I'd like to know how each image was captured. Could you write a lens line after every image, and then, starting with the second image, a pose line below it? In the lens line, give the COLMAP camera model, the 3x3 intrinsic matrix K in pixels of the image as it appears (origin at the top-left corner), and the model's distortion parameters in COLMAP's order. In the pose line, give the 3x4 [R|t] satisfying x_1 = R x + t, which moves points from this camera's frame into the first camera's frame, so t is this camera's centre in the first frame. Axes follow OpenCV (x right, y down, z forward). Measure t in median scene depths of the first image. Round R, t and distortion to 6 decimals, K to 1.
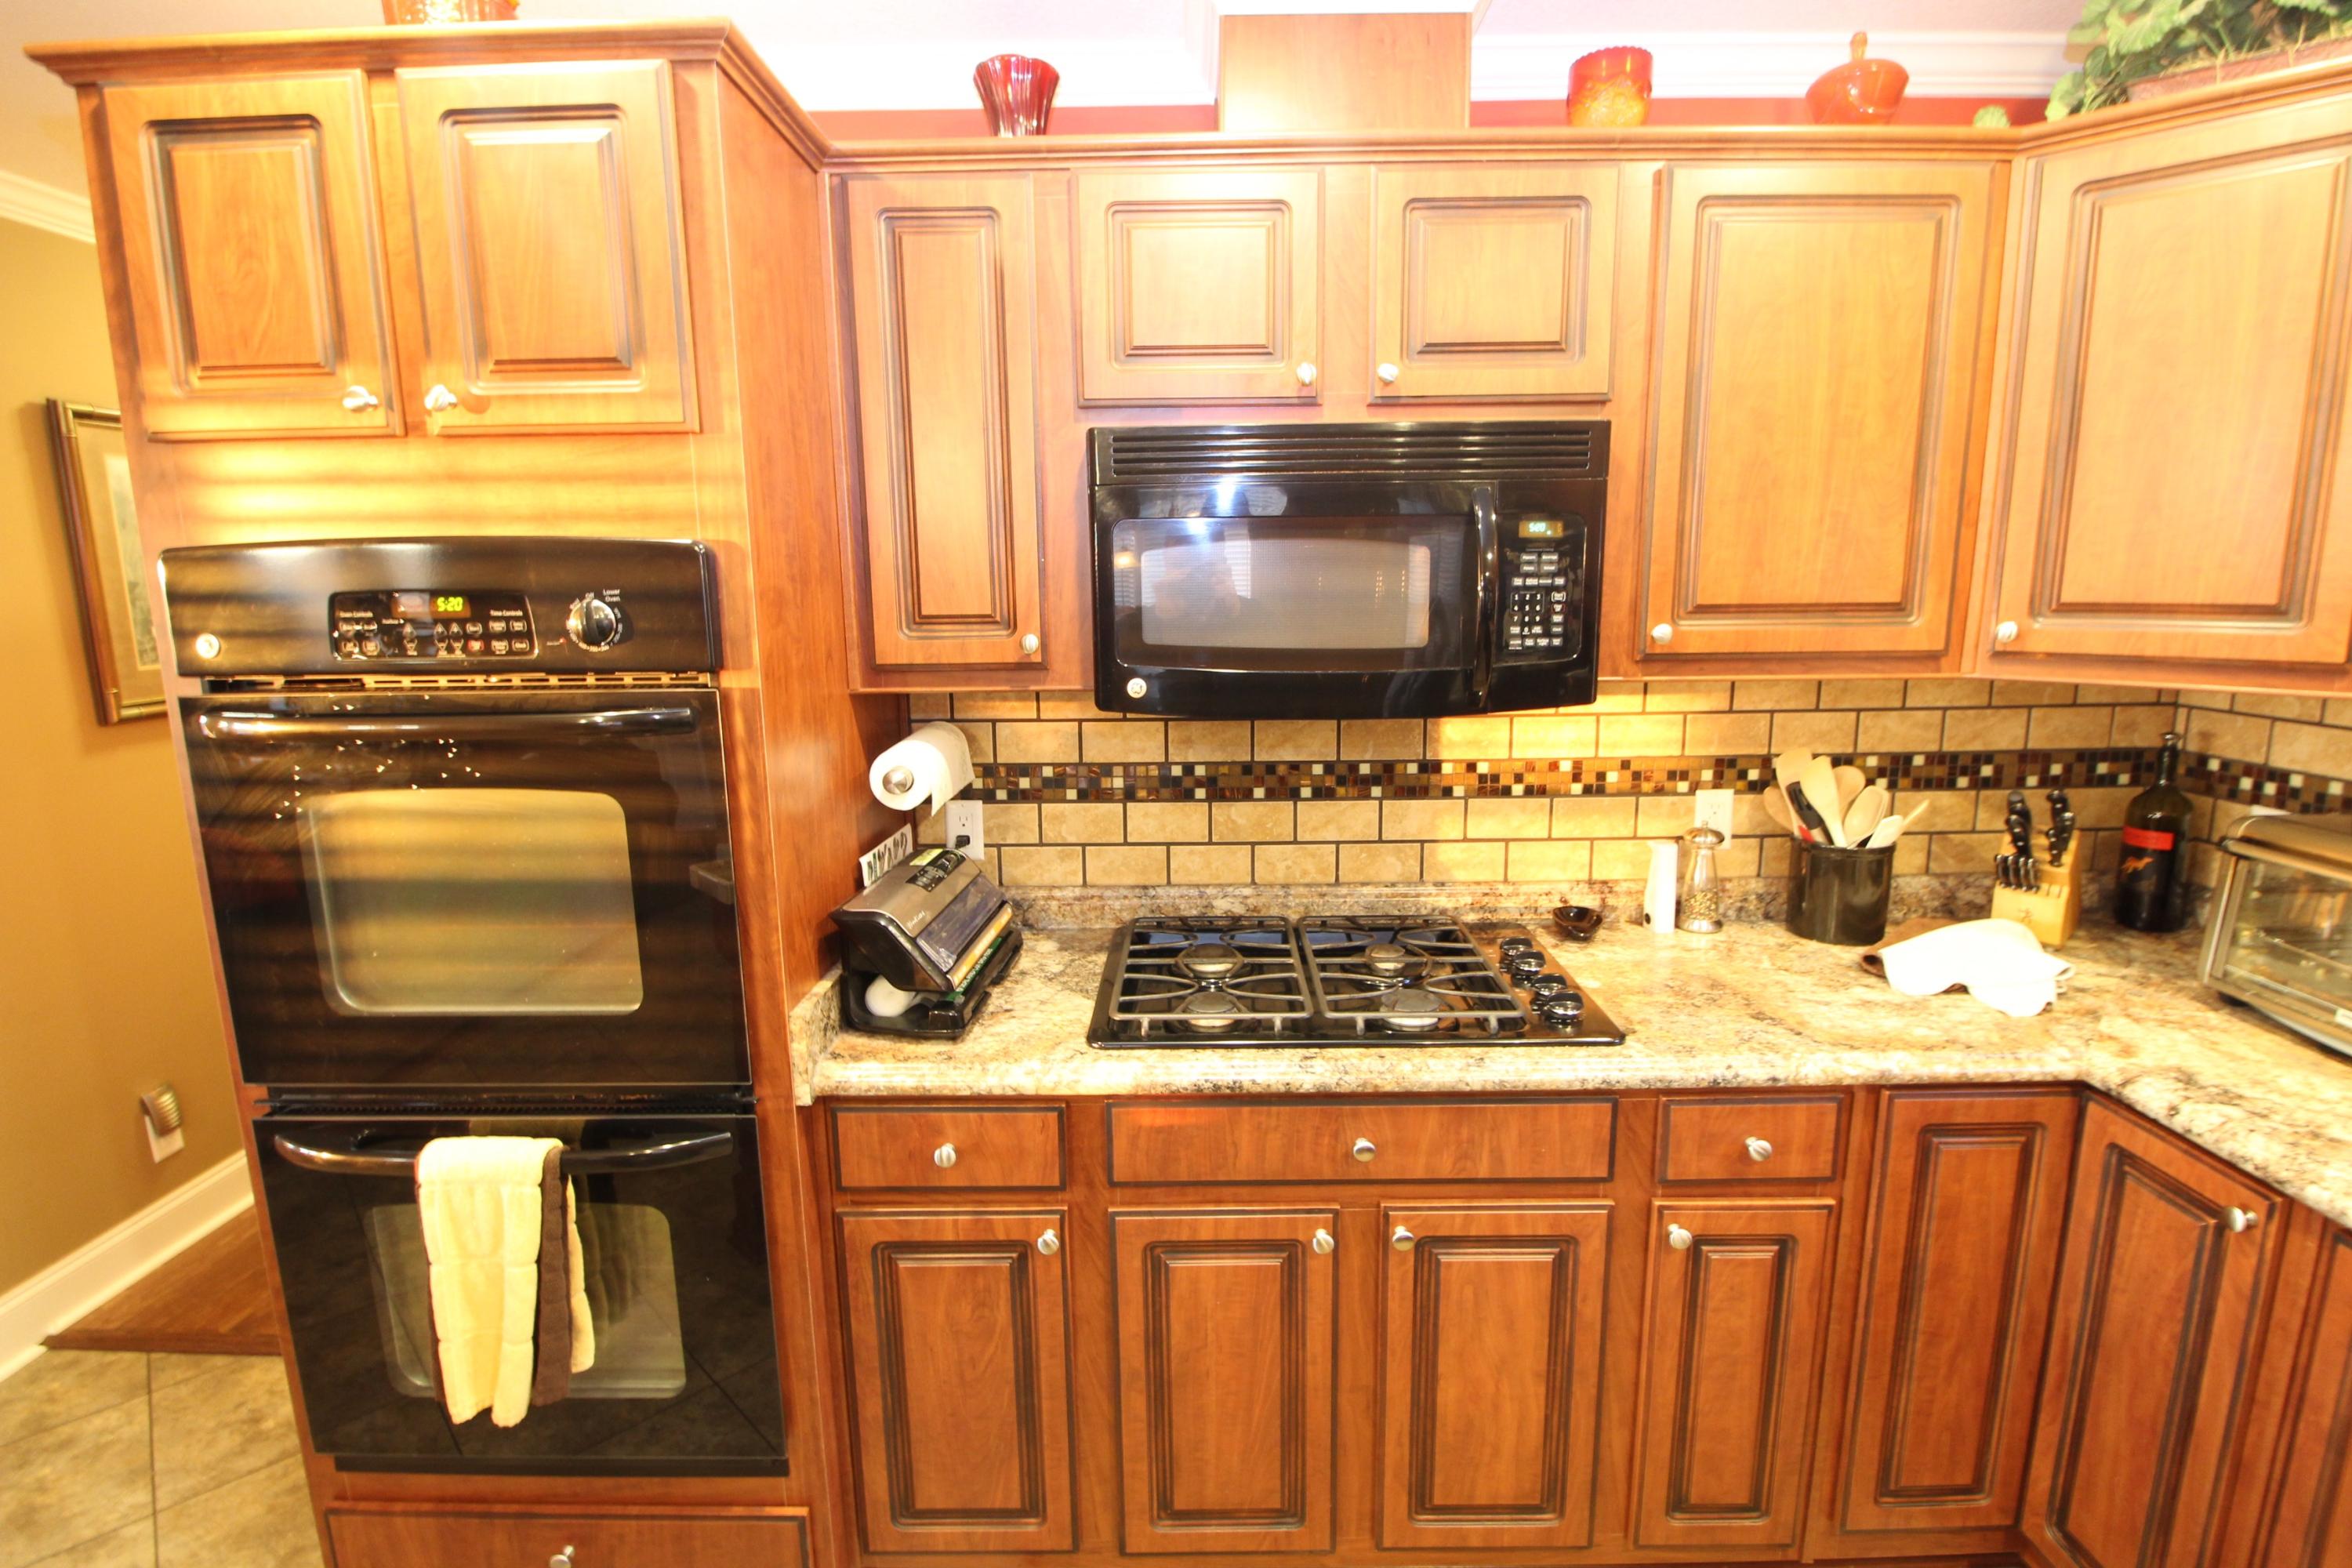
lens RADIAL K [[1108.5, 0, 1175.6], [0, 1108.5, 778.8], [0, 0, 1]] dist [-0.006141, -0.001382]
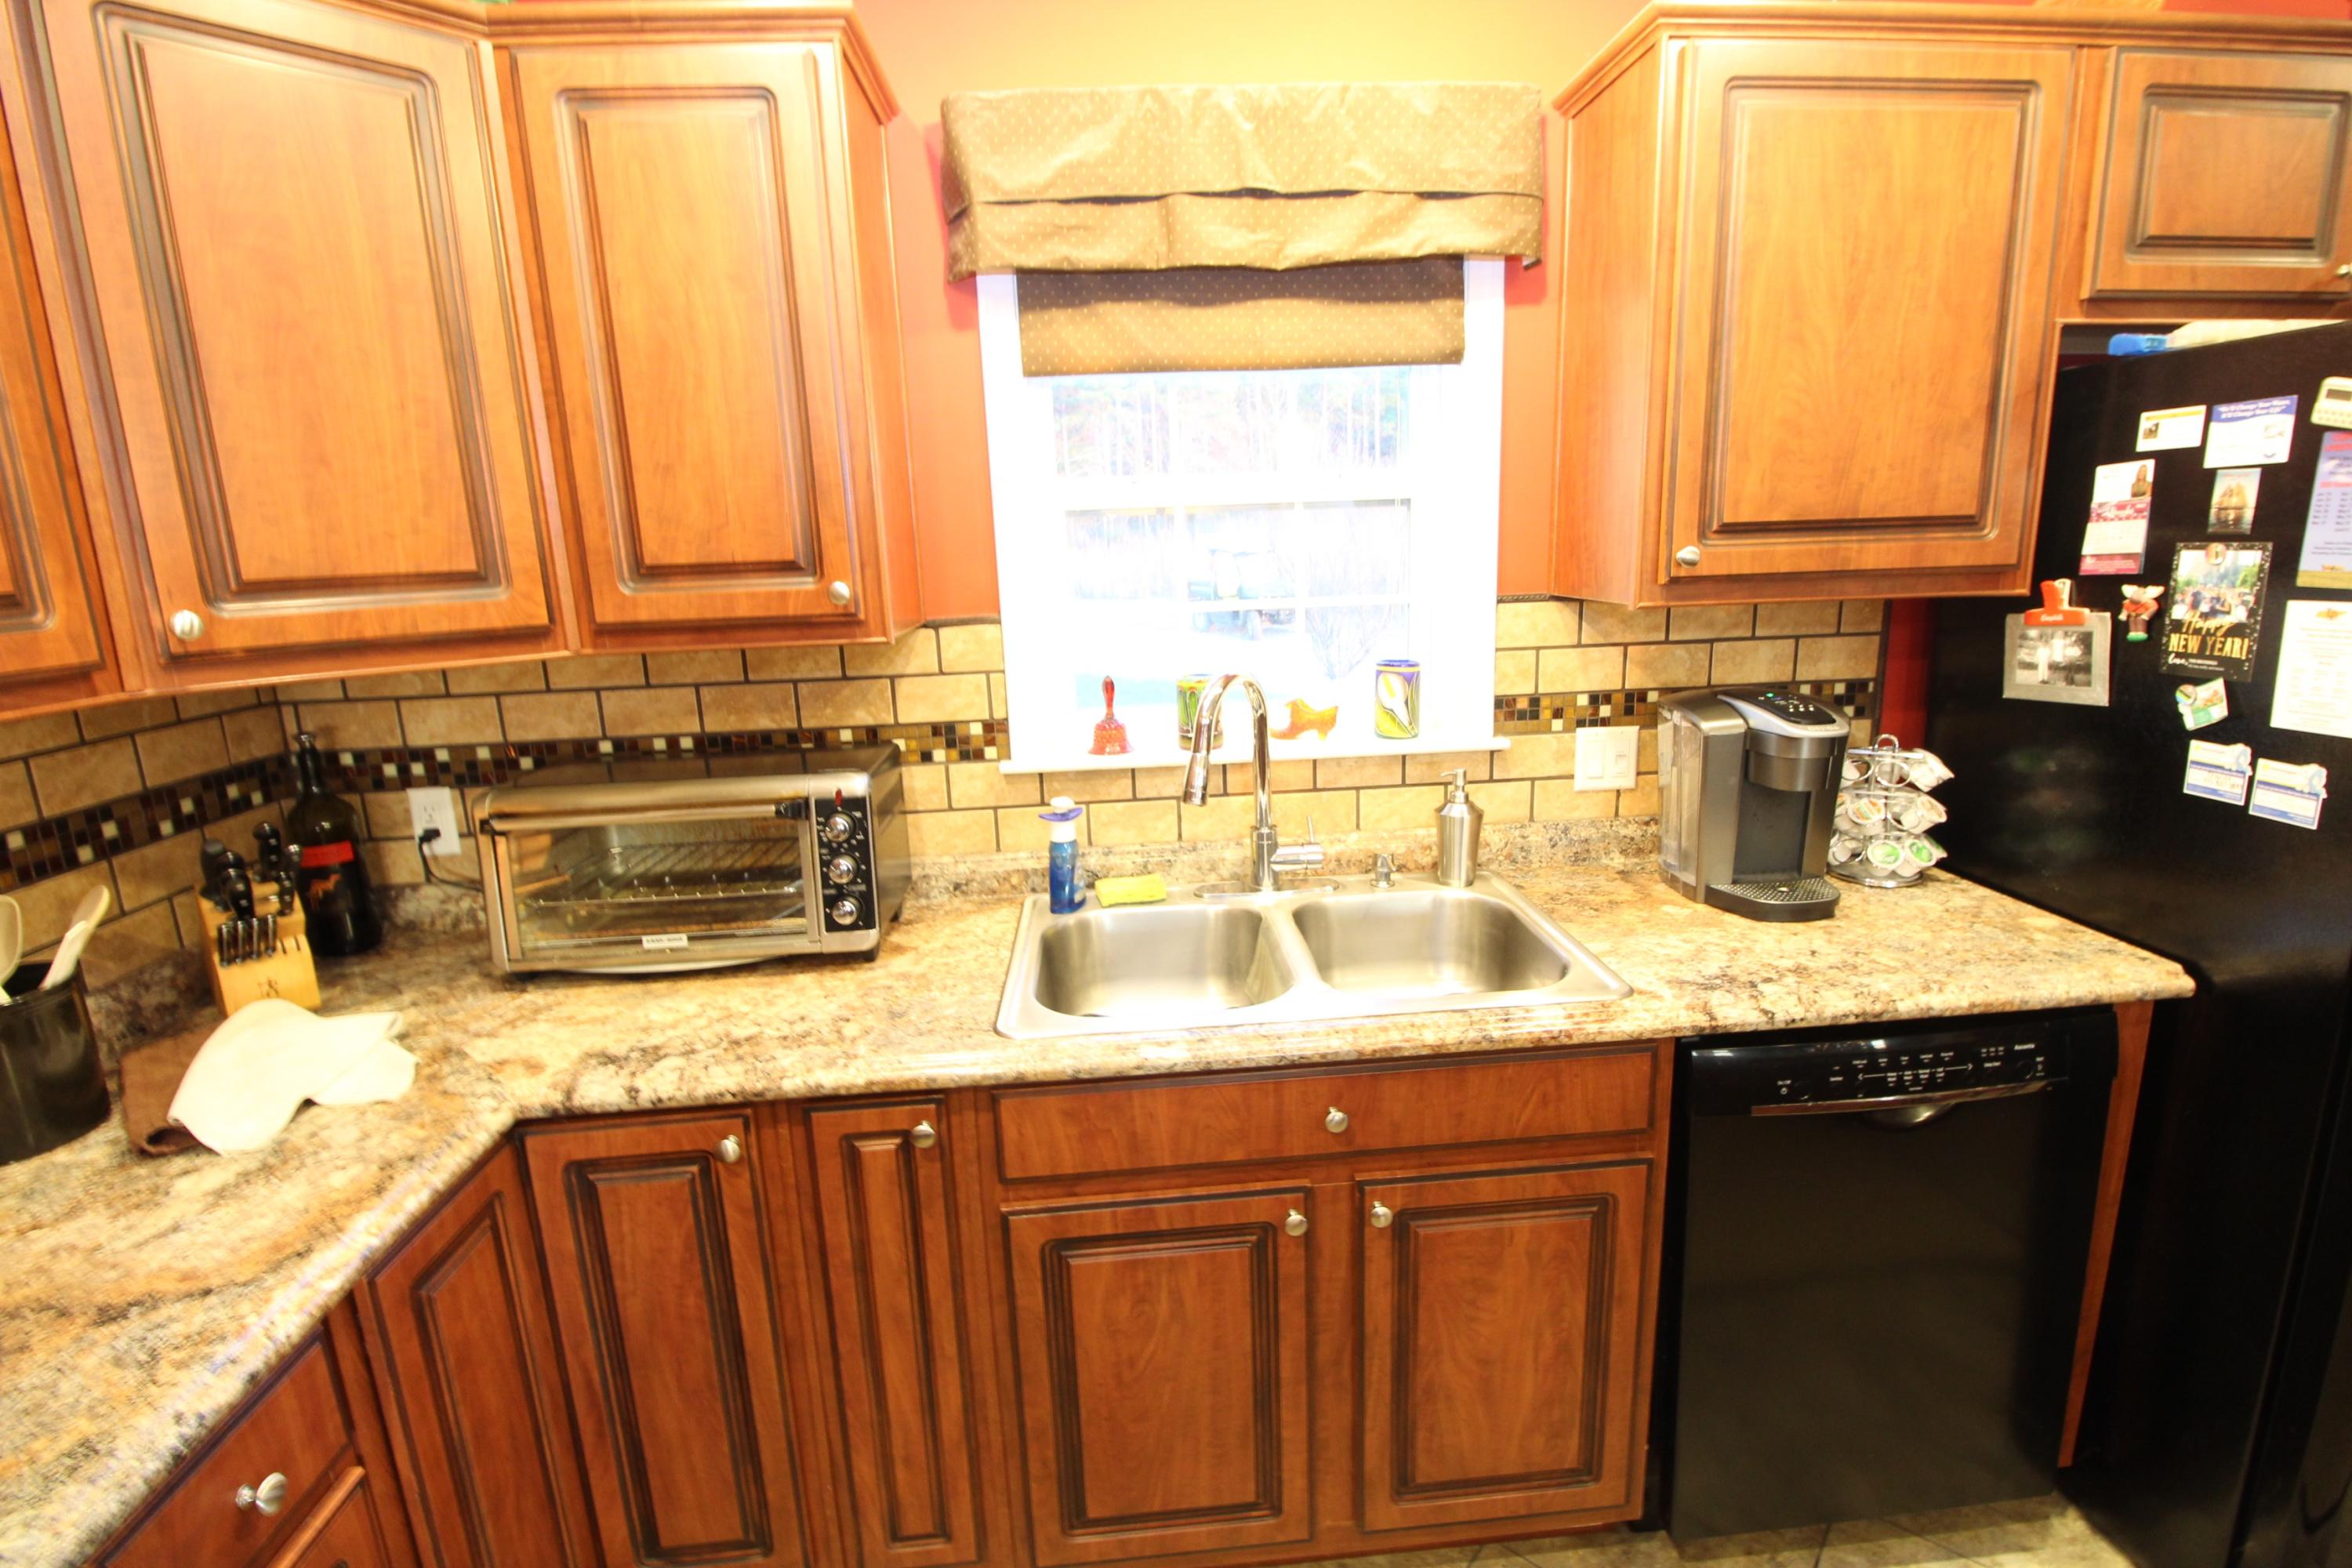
lens RADIAL K [[1108.5, 0, 1180.8], [0, 1108.5, 767.8], [0, 0, 1]] dist [-0.006141, -0.001382]
pose [[-0.082174, -0.193262, 0.977700, -0.017050], [0.216747, 0.954071, 0.206809, -0.048036], [-0.972763, 0.228908, -0.036511, 0.378422]]
